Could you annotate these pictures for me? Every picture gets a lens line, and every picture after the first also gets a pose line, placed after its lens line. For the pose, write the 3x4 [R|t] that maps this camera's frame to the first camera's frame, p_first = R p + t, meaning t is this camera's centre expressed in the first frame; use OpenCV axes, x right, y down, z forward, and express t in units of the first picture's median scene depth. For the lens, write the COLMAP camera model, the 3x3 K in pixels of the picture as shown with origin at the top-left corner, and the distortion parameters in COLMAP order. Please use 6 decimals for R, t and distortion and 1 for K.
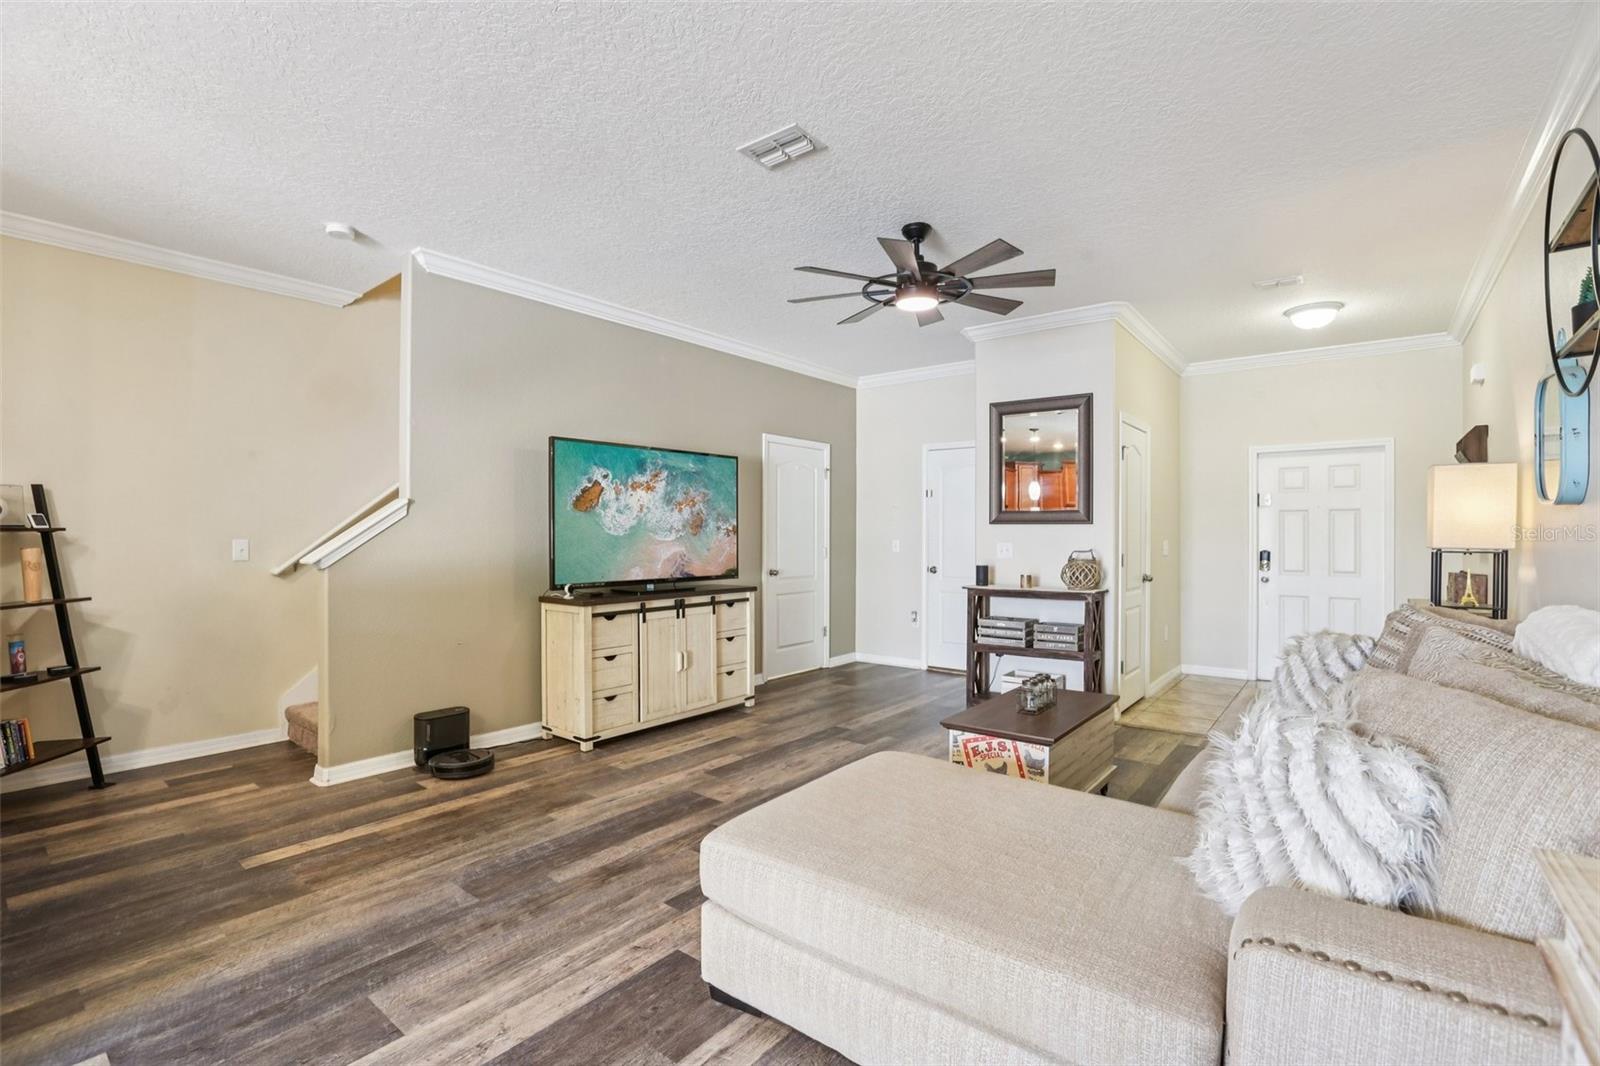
lens RADIAL K [[731.0, 0, 791.3], [0, 731.0, 524.0], [0, 0, 1]] dist [-0.038301, 0.007928]
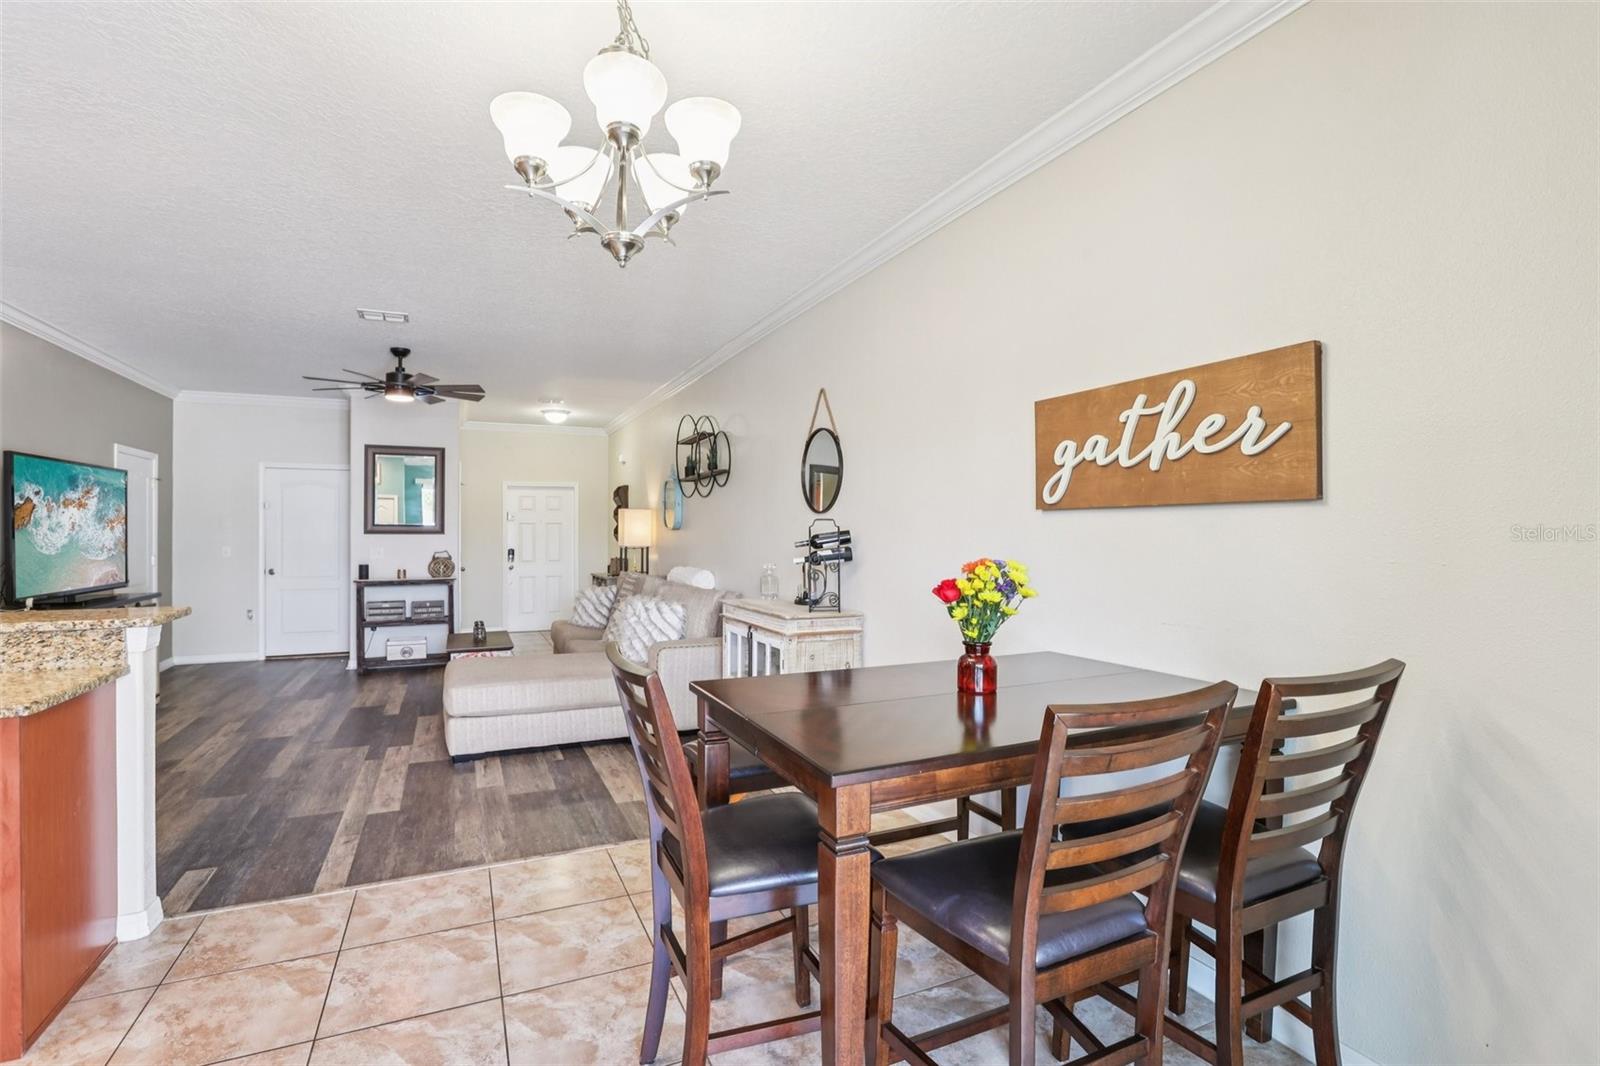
lens RADIAL K [[750.5, 0, 796.2], [0, 750.5, 525.4], [0, 0, 1]] dist [-0.023899, 0.000273]
pose [[0.453382, -0.000637, 0.891316, -0.804642], [-0.007440, 0.999962, 0.004499, -0.039095], [-0.891285, -0.008671, 0.453360, -0.459760]]
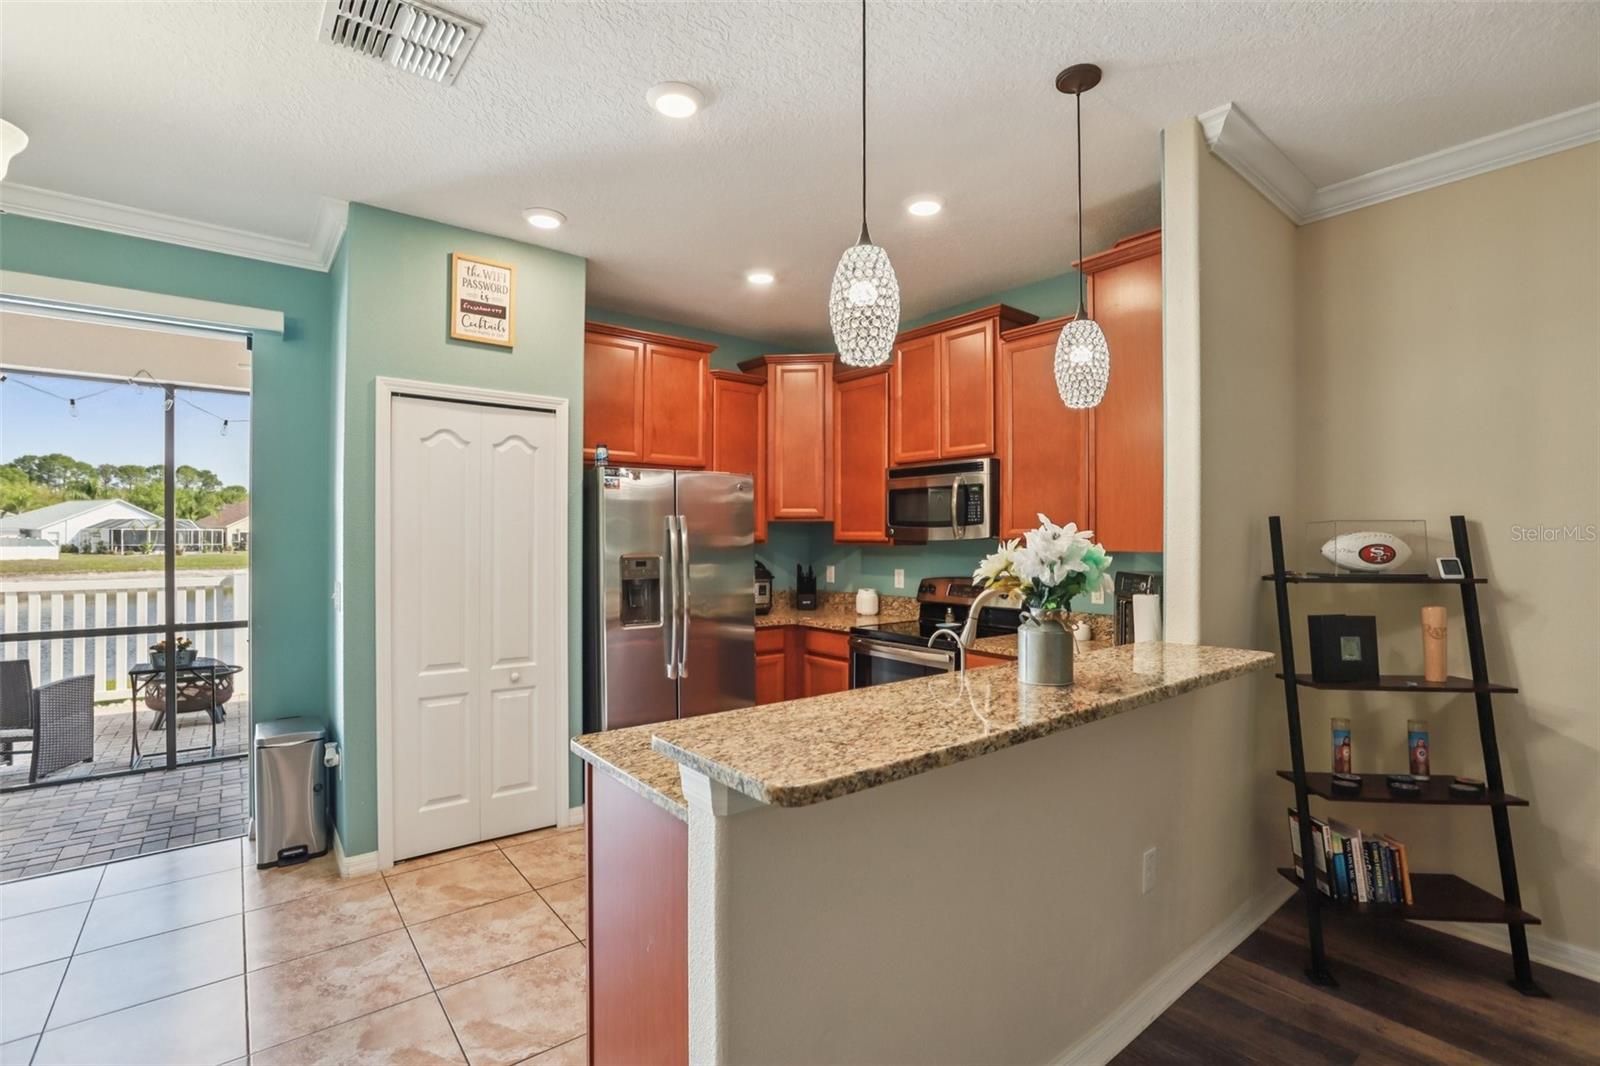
lens RADIAL K [[719.5, 0, 796.0], [0, 719.5, 536.0], [0, 0, 1]] dist [-0.044066, 0.016514]
pose [[-0.220411, -0.004393, -0.975397, -0.192797], [0.011883, 0.999904, -0.007188, -0.036472], [0.975335, -0.013175, -0.220338, 0.443544]]
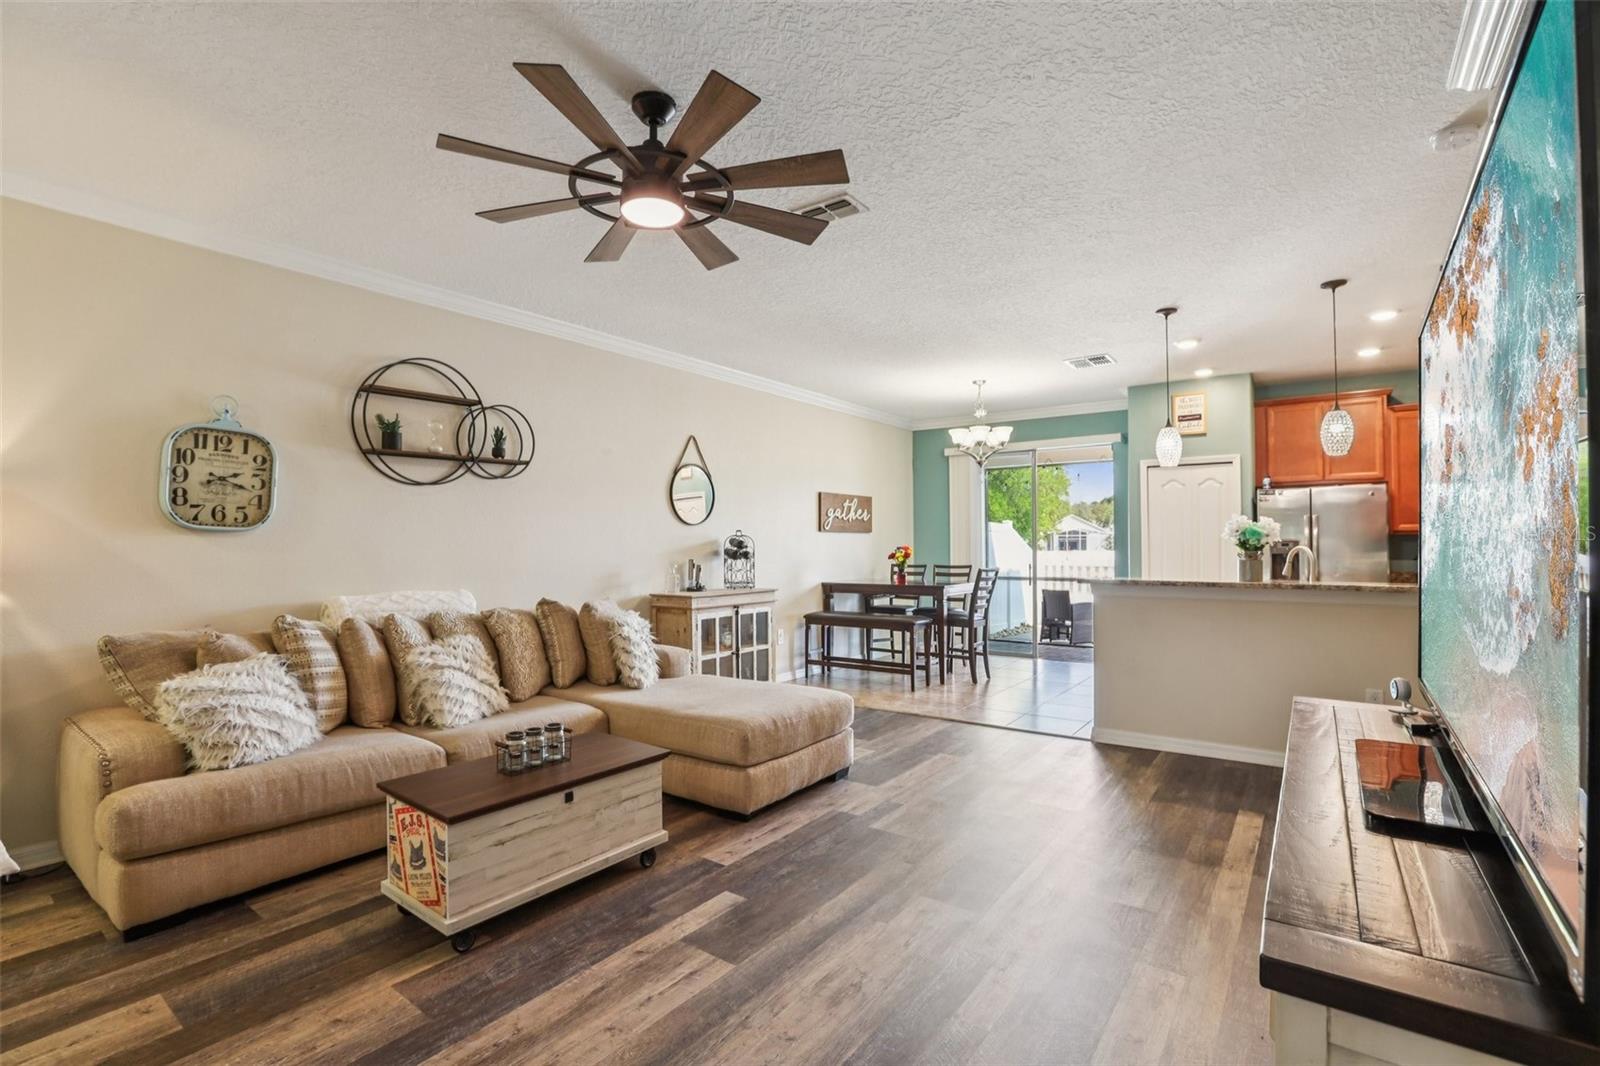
lens RADIAL K [[722.9, 0, 800.0], [0, 722.9, 533.0], [0, 0, 1]] dist [-0.038835, 0.012969]
pose [[-0.999246, 0.000566, -0.038818, 0.058477], [0.001824, 0.999474, -0.032381, 0.012454], [0.038779, -0.032427, -0.998721, 1.529470]]
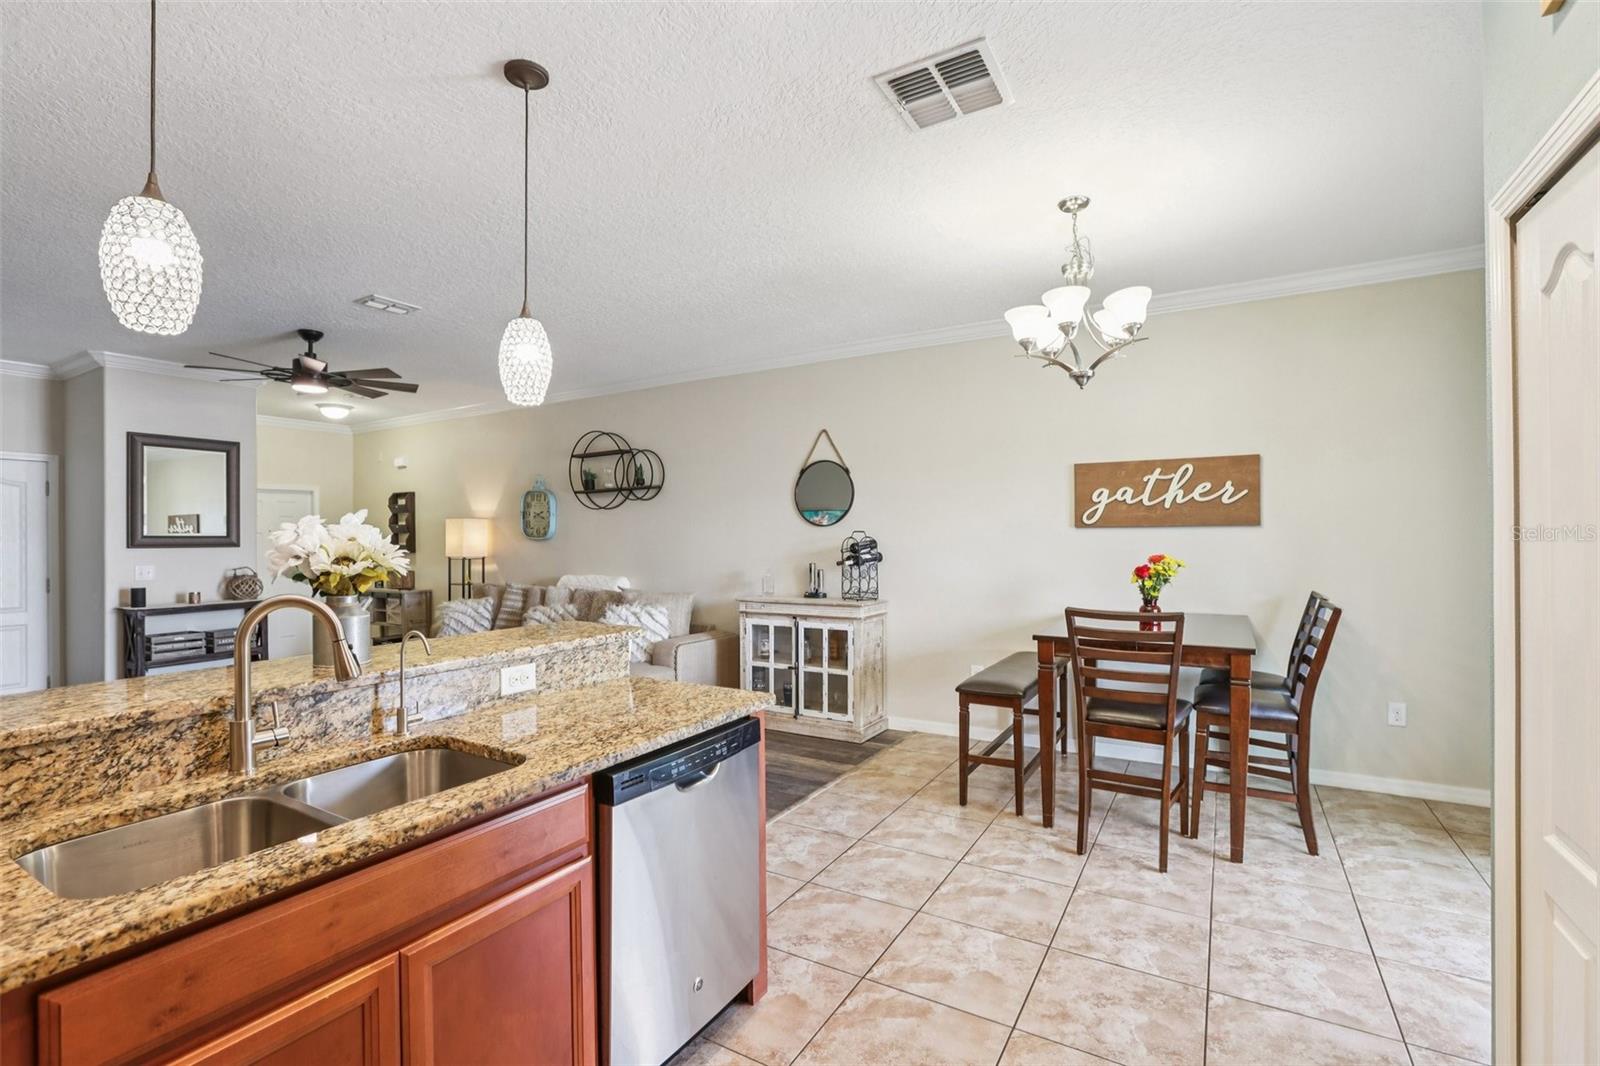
lens RADIAL K [[719.5, 0, 796.0], [0, 719.5, 536.0], [0, 0, 1]] dist [-0.044066, 0.016514]
pose [[-0.139538, -0.003892, 0.990209, -1.149053], [-0.007659, 0.999967, 0.002851, -0.038051], [-0.990187, -0.007186, -0.139563, 0.265334]]
